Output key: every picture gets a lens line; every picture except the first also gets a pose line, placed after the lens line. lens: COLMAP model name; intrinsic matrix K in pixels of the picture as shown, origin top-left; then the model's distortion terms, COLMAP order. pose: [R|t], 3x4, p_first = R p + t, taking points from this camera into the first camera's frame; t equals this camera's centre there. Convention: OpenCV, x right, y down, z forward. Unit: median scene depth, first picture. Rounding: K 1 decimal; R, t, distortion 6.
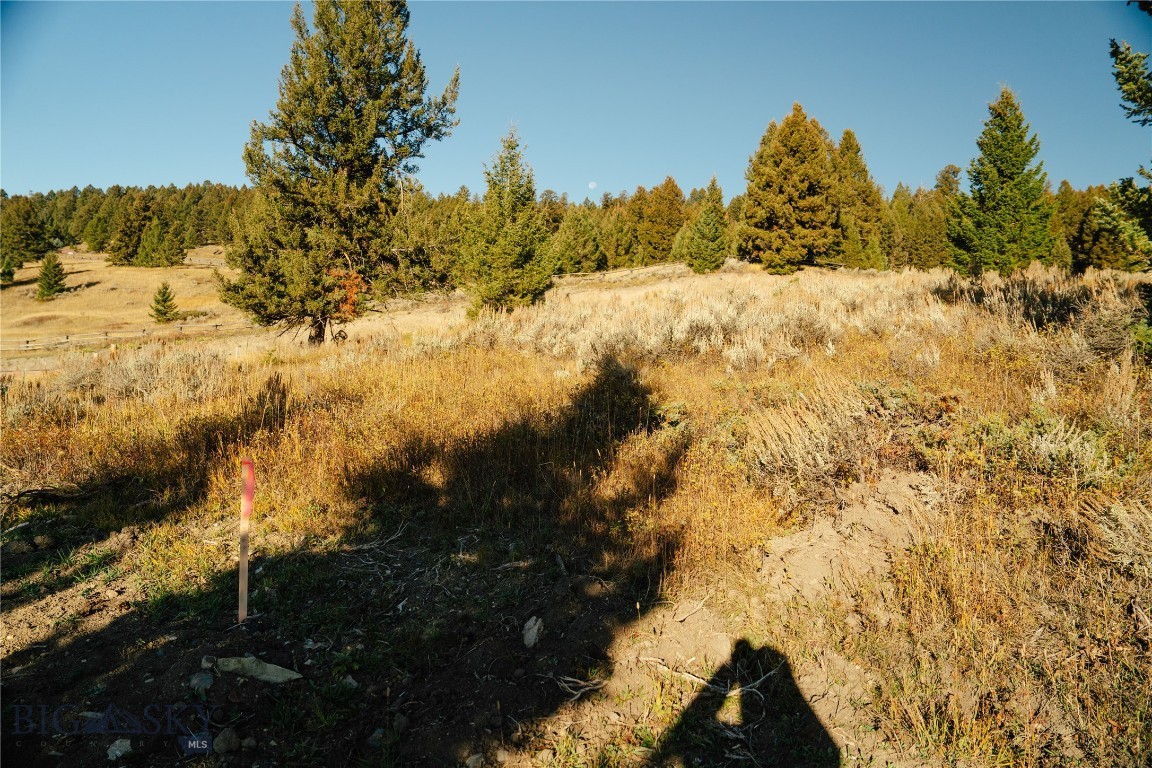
lens RADIAL K [[794.3, 0, 576.0], [0, 794.3, 384.0], [0, 0, 1]] dist [-0.114560, 0.096128]
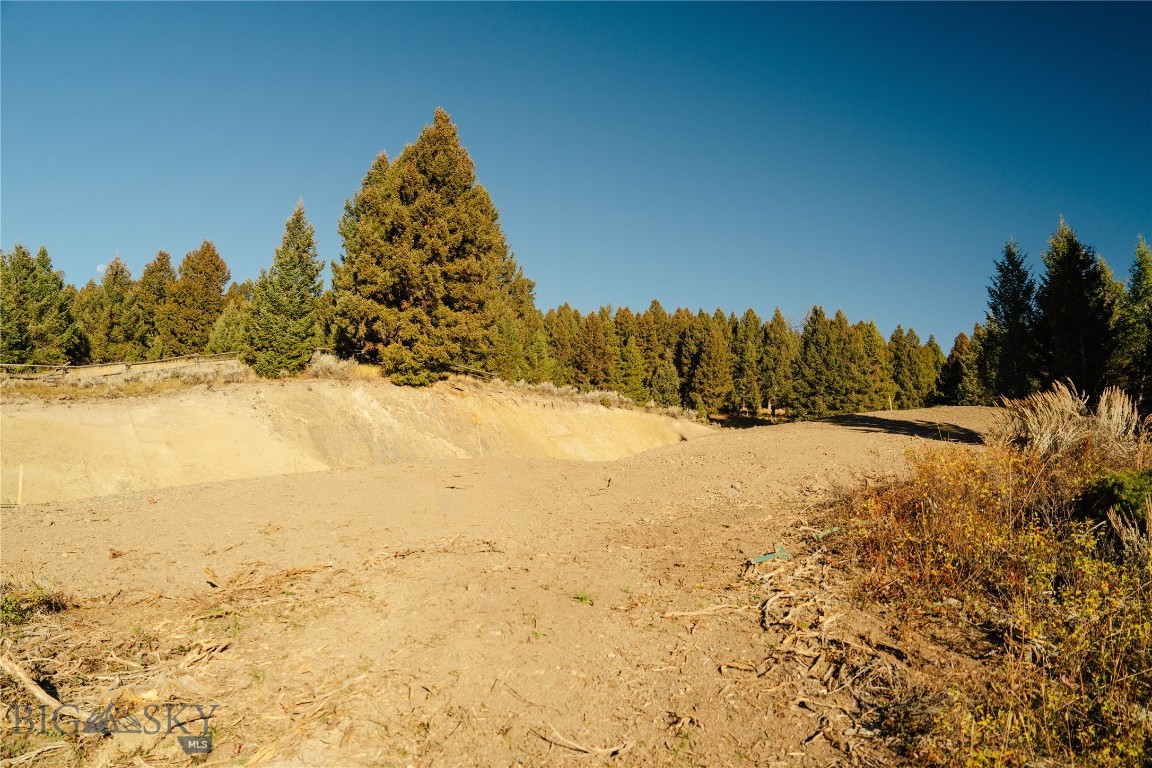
lens RADIAL K [[848.8, 0, 576.0], [0, 848.8, 384.0], [0, 0, 1]] dist [-0.120018, 0.100775]
pose [[0.854700, 0.047832, 0.516913, 0.043708], [0.026768, 0.990361, -0.135902, -0.054335], [-0.518431, 0.129992, 0.845181, 0.425188]]
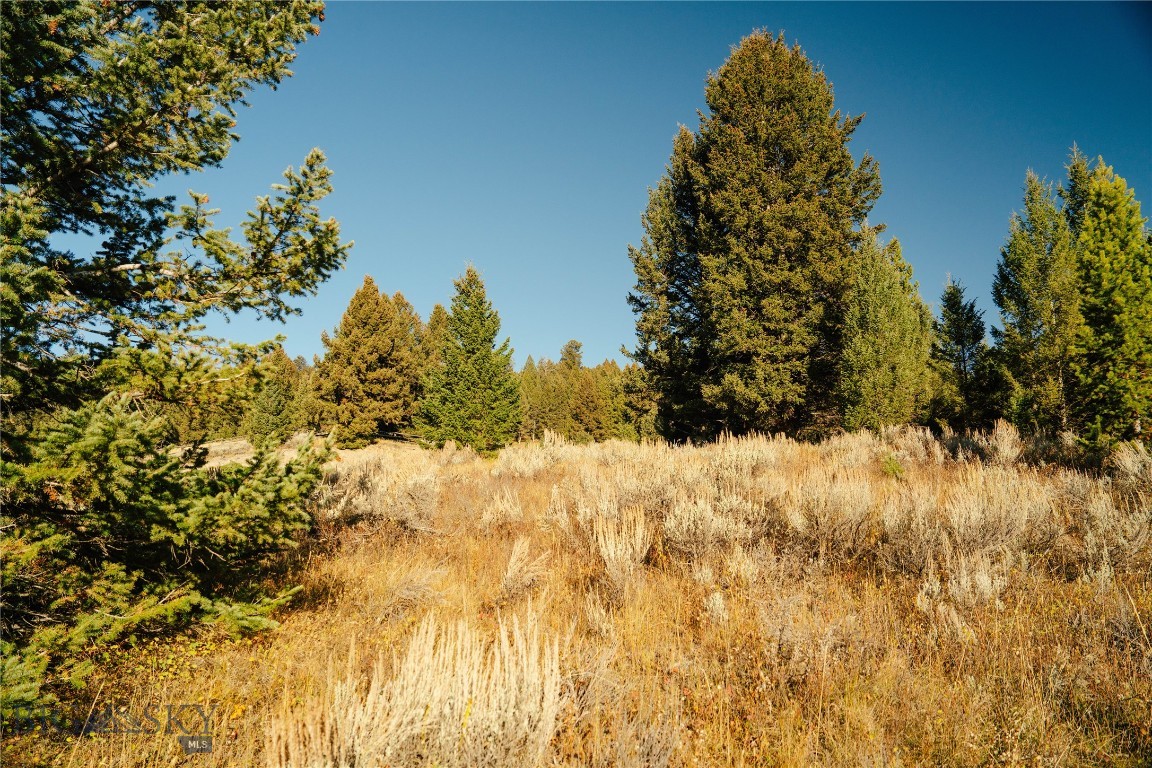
lens RADIAL K [[799.1, 0, 583.6], [0, 799.1, 384.8], [0, 0, 1]] dist [-0.126074, 0.102264]
pose [[0.911366, 0.012460, 0.411407, 0.124603], [0.074146, 0.978219, -0.193879, -0.008952], [-0.404862, 0.207199, 0.890593, 0.018913]]
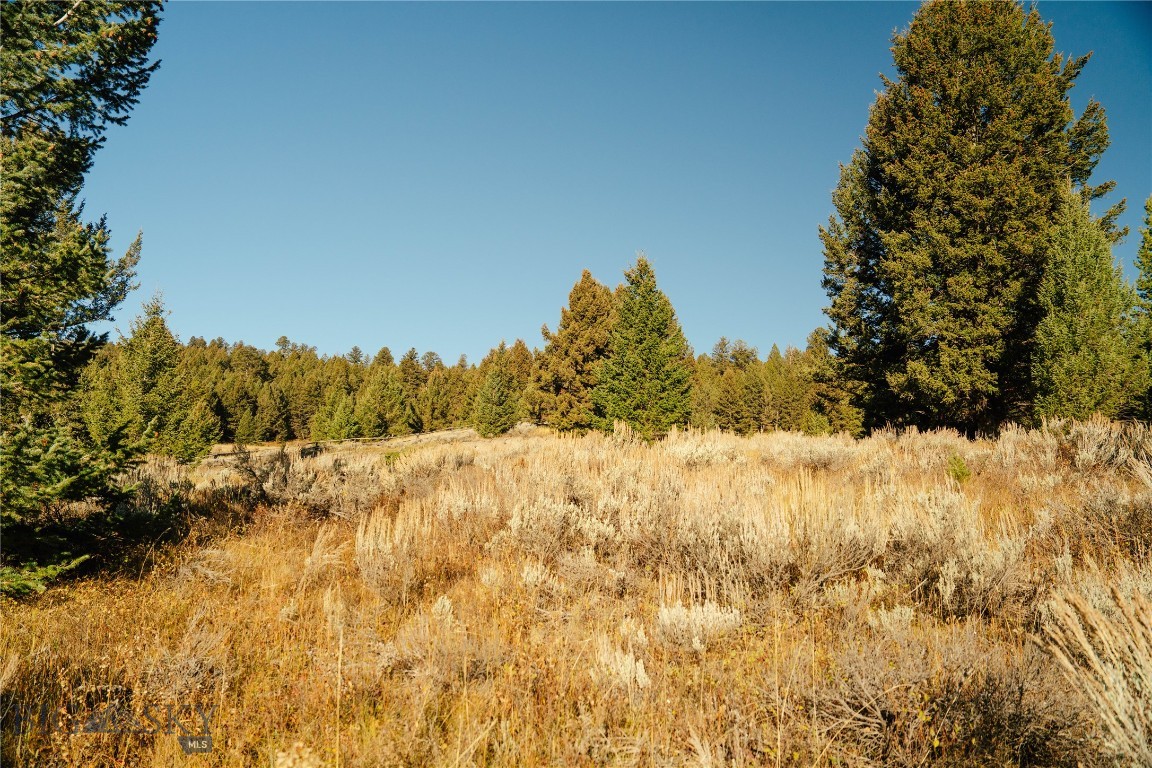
lens RADIAL K [[799.1, 0, 583.6], [0, 799.1, 384.8], [0, 0, 1]] dist [-0.126074, 0.102264]
pose [[0.994221, 0.001588, 0.107345, 0.174046], [0.019648, 0.980310, -0.196482, -0.007842], [-0.105543, 0.197456, 0.974614, 0.011337]]
